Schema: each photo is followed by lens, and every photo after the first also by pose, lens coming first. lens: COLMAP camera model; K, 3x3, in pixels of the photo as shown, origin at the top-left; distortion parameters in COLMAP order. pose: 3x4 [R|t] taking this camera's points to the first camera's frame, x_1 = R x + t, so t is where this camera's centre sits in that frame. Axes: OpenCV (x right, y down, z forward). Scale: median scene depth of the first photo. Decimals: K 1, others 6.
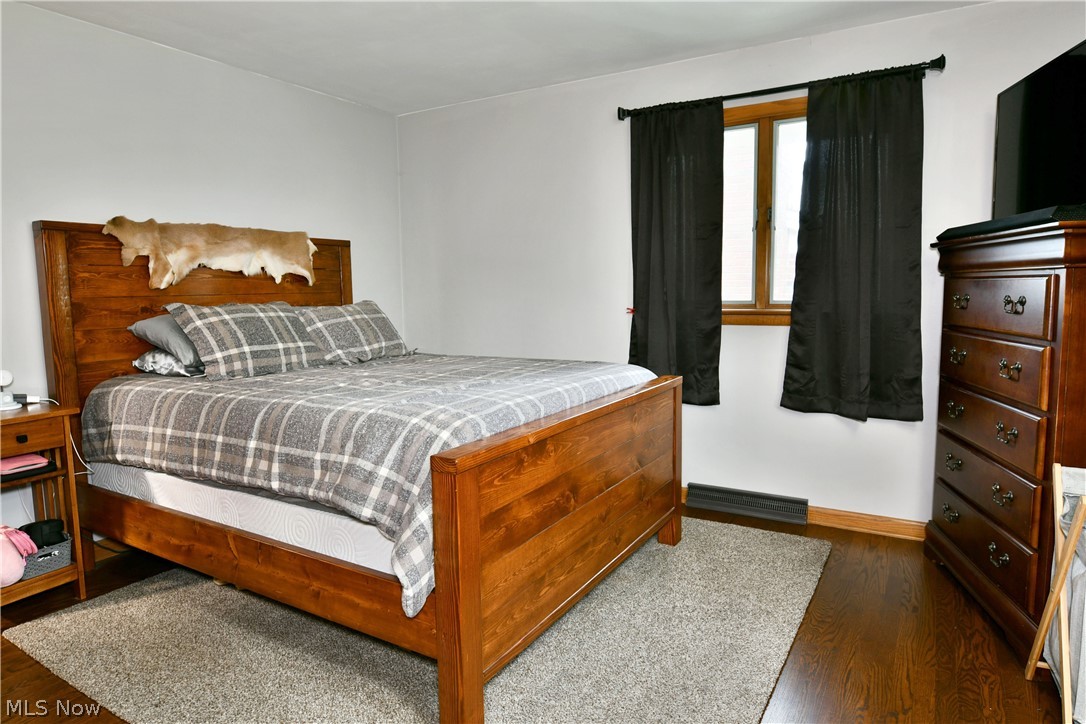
lens RADIAL K [[658.9, 0, 540.7], [0, 658.9, 358.8], [0, 0, 1]] dist [-0.015051, -0.003894]
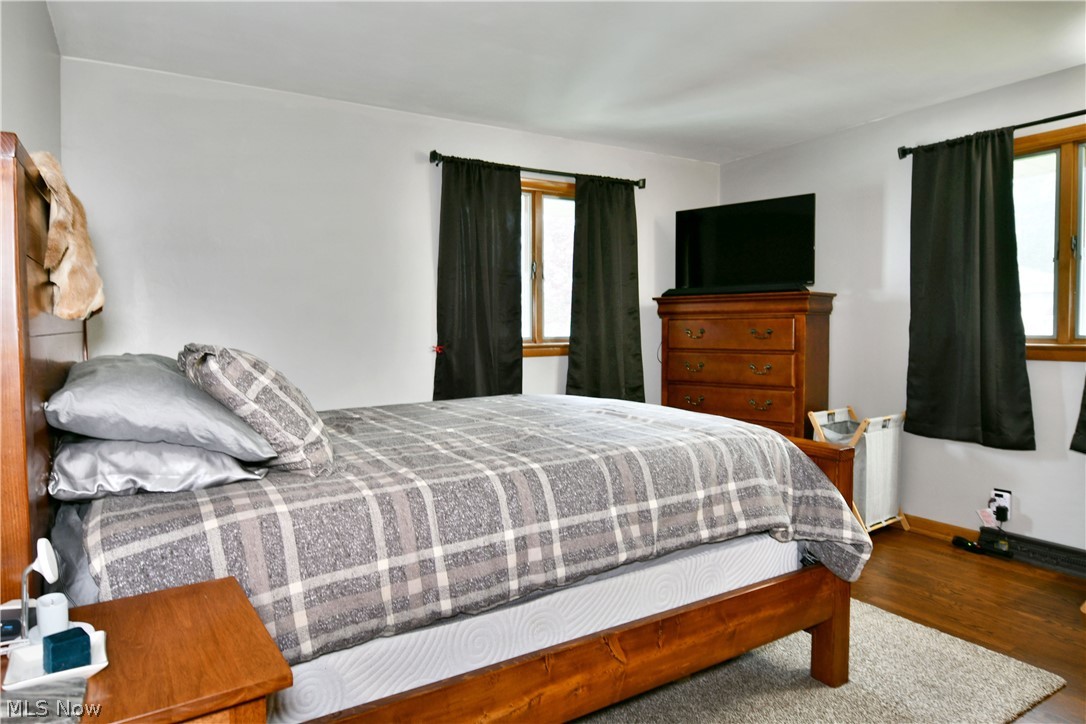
lens RADIAL K [[658.9, 0, 549.9], [0, 658.9, 340.7], [0, 0, 1]] dist [-0.015051, -0.003894]
pose [[0.452310, -0.014481, 0.891743, -1.062865], [0.100586, 0.994317, -0.034872, -0.051447], [-0.886170, 0.105470, 0.451197, 0.612816]]
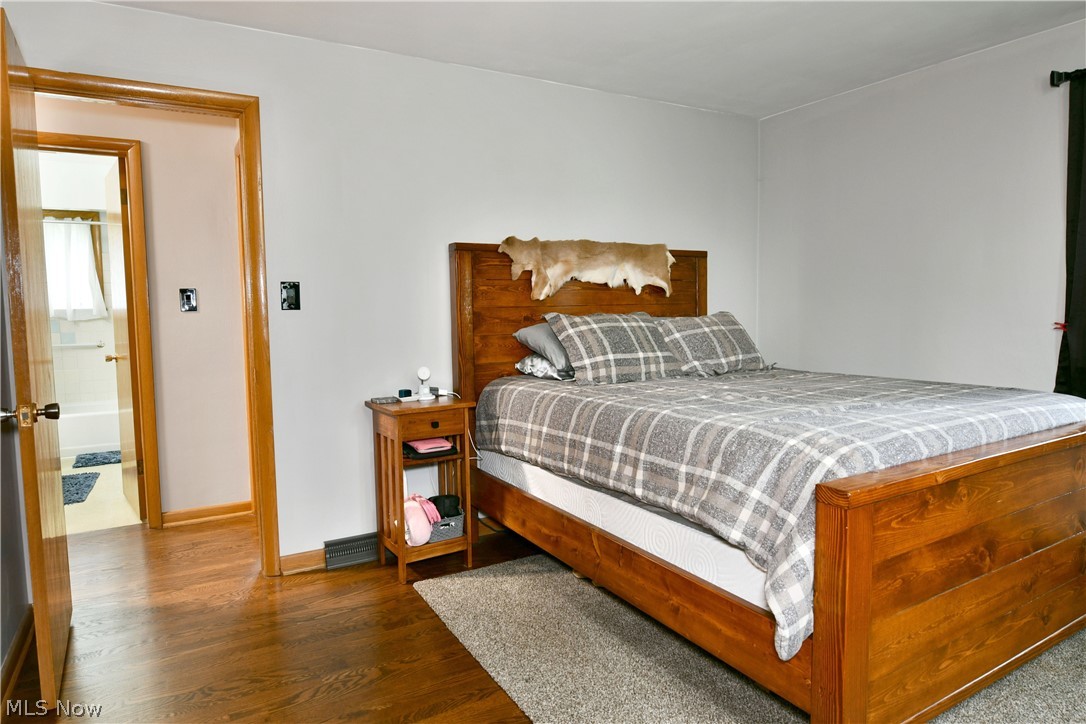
lens RADIAL K [[658.9, 0, 535.0], [0, 658.9, 359.2], [0, 0, 1]] dist [-0.015051, -0.003894]
pose [[0.874062, 0.037916, -0.484332, -0.052557], [-0.047081, 0.998868, -0.006770, 0.002062], [0.483528, 0.028720, 0.874858, 0.025257]]
